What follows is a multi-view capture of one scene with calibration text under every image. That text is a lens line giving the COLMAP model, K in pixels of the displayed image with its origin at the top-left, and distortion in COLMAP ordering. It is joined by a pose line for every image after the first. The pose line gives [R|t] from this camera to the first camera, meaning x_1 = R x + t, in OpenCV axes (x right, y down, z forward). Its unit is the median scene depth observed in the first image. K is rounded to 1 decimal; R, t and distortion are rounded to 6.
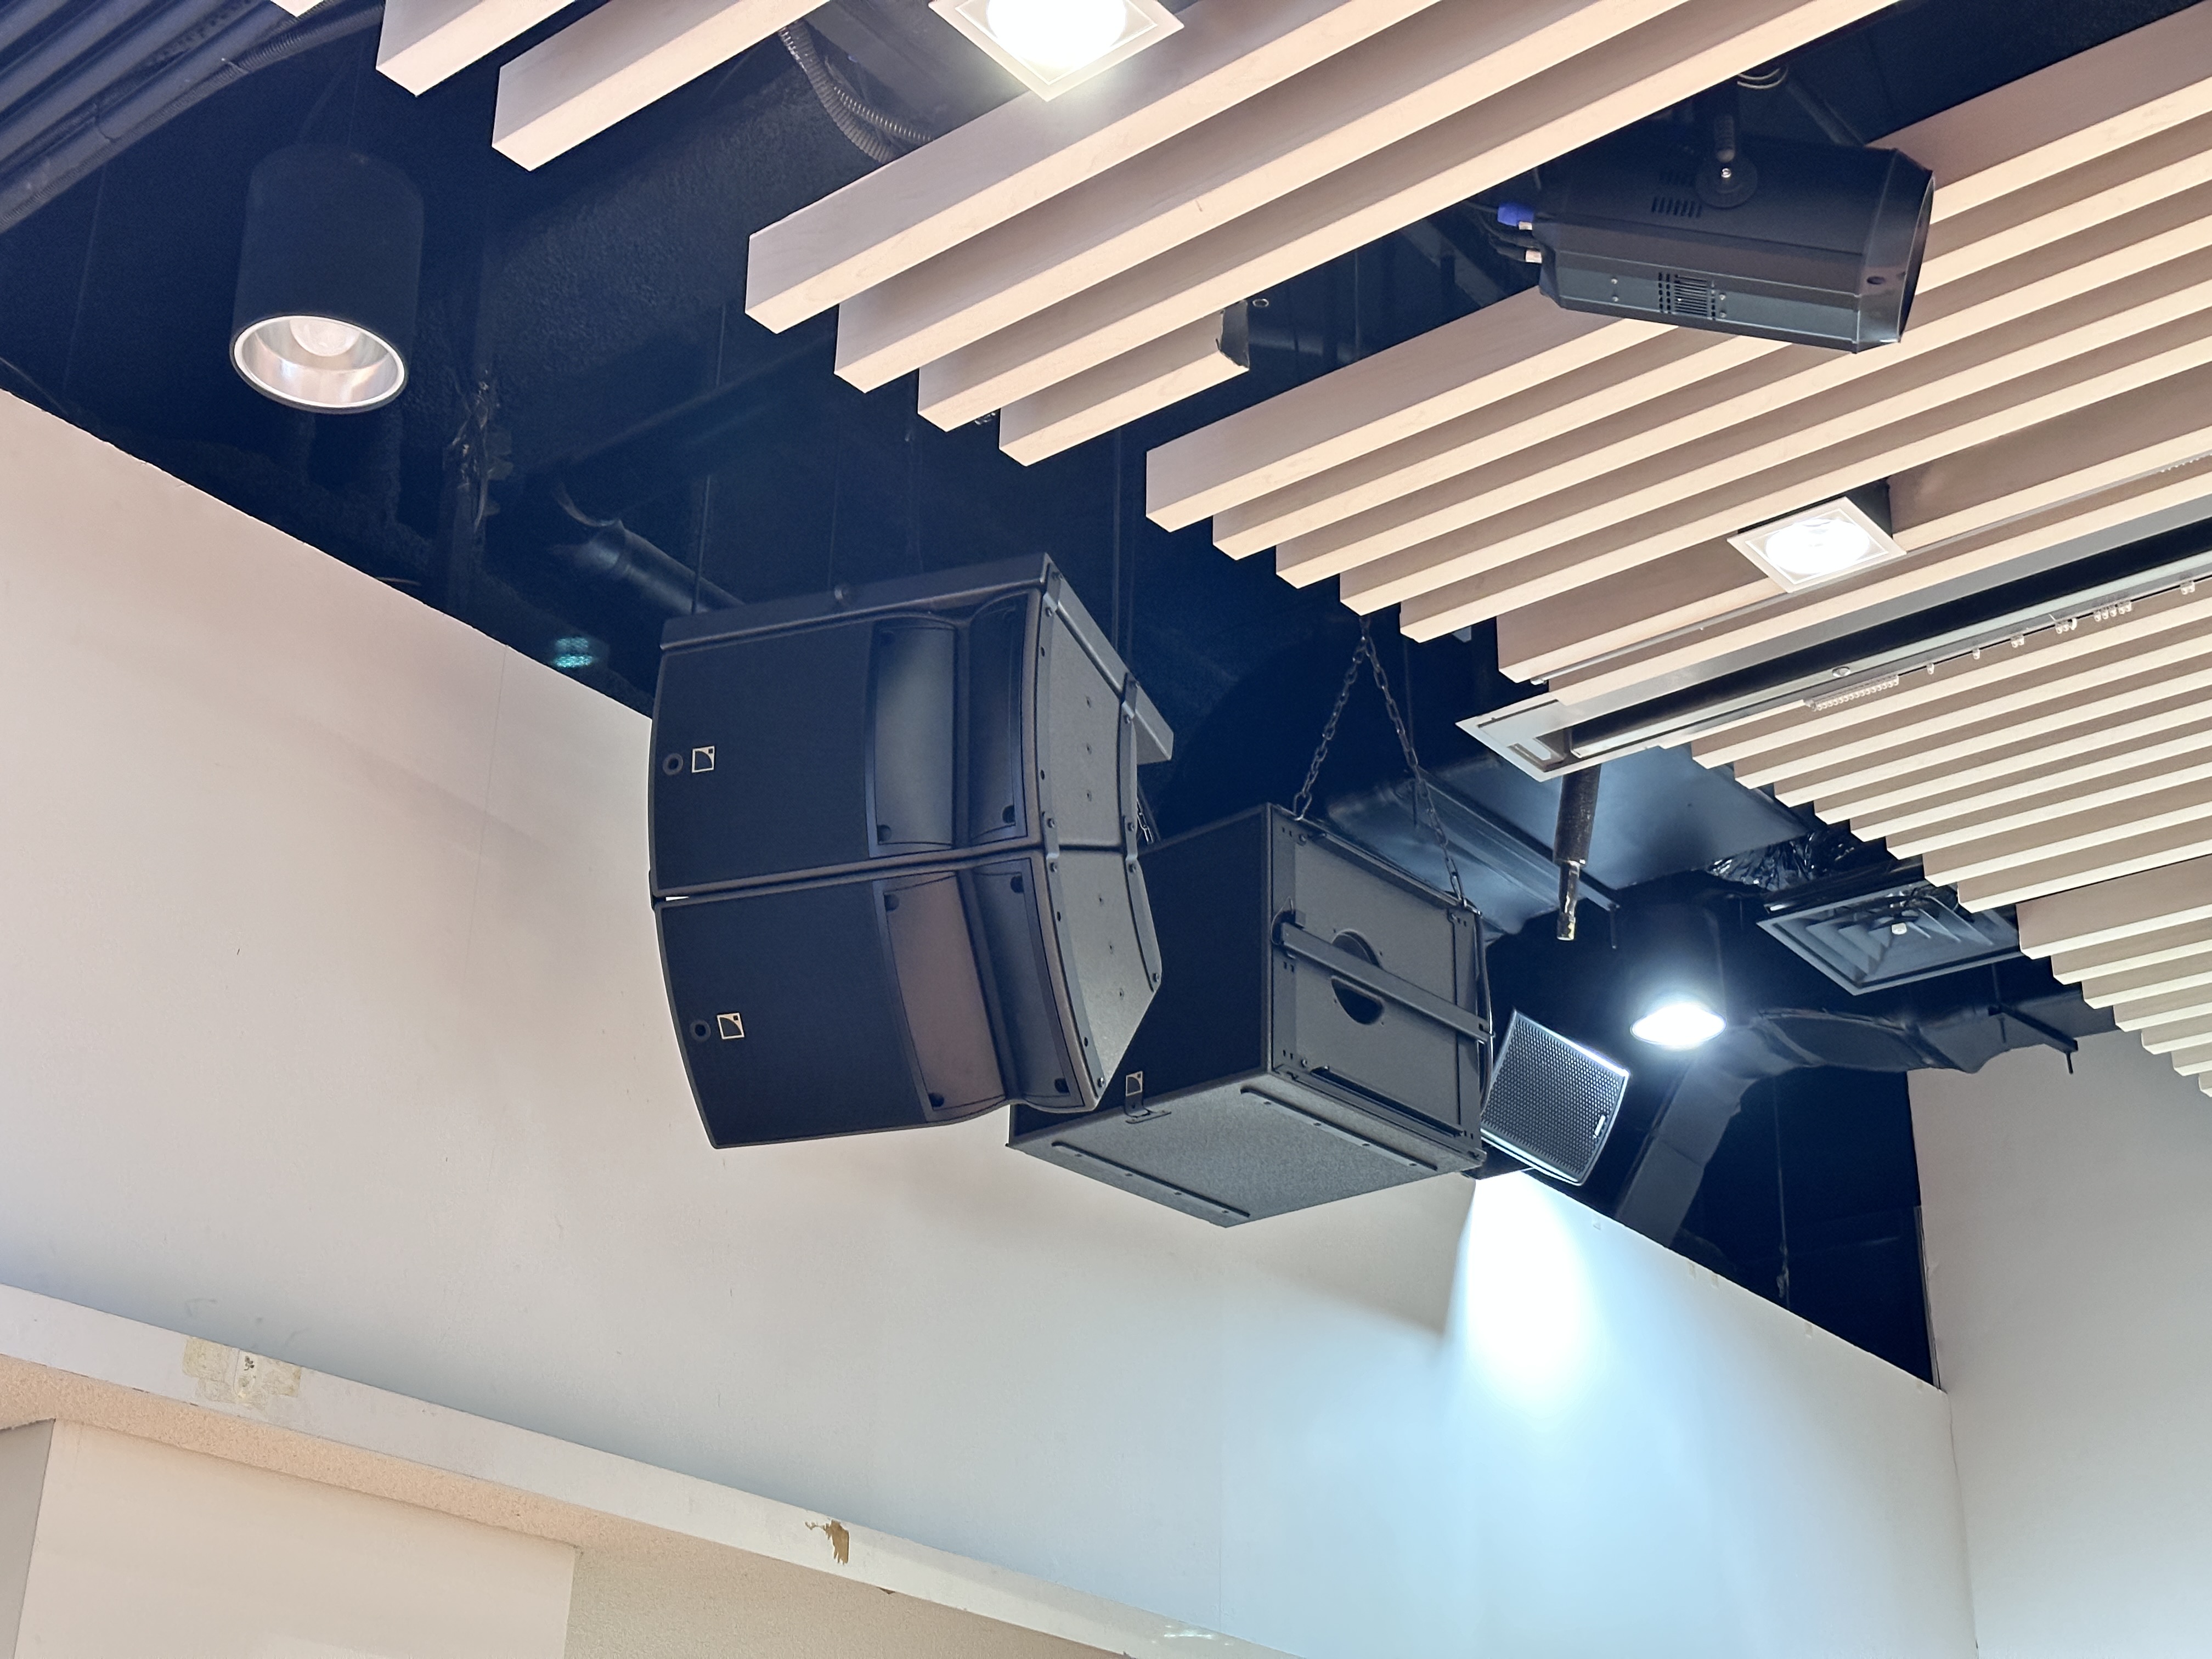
lens RADIAL K [[3028.4, 0, 1106.0], [0, 3028.4, 829.5], [0, 0, 1]] dist [-0.005806, -0.002235]
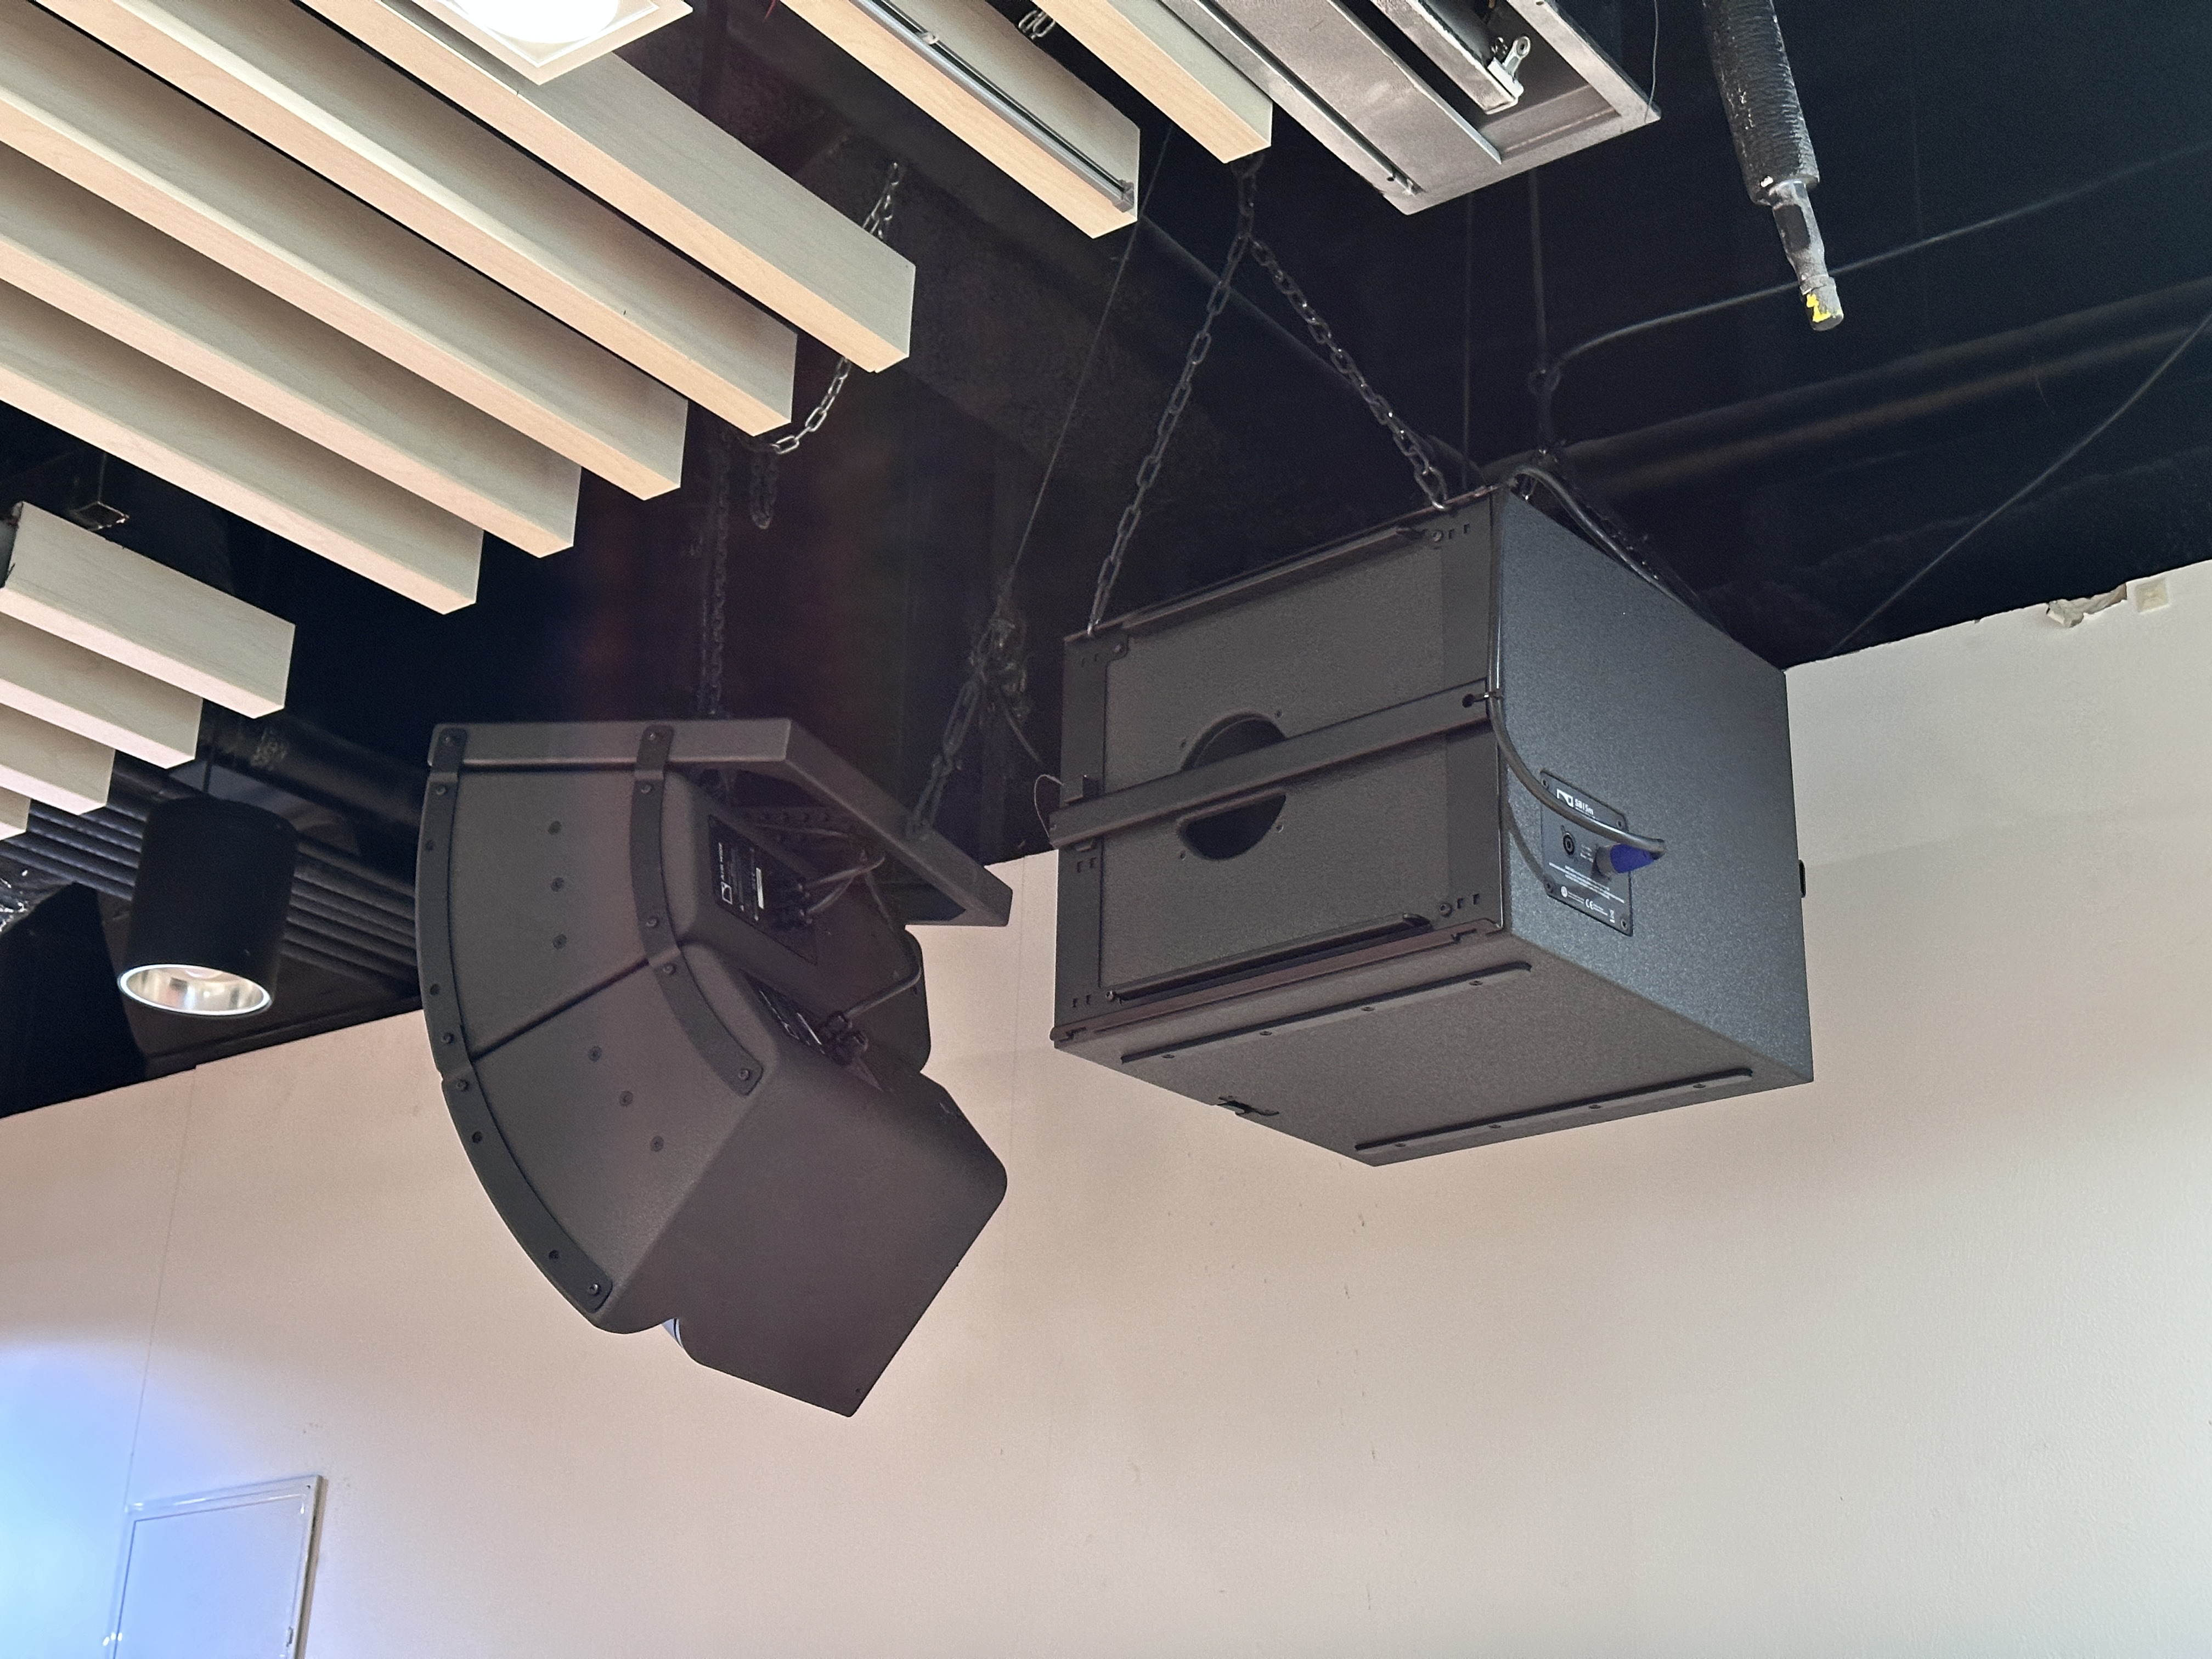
lens RADIAL K [[3028.4, 0, 1106.0], [0, 3028.4, 829.5], [0, 0, 1]] dist [-0.005806, -0.002235]
pose [[0.047373, -0.398524, -0.915934, 0.649527], [0.409731, 0.844023, -0.346044, 0.261594], [0.910975, -0.358893, 0.203272, 0.851271]]
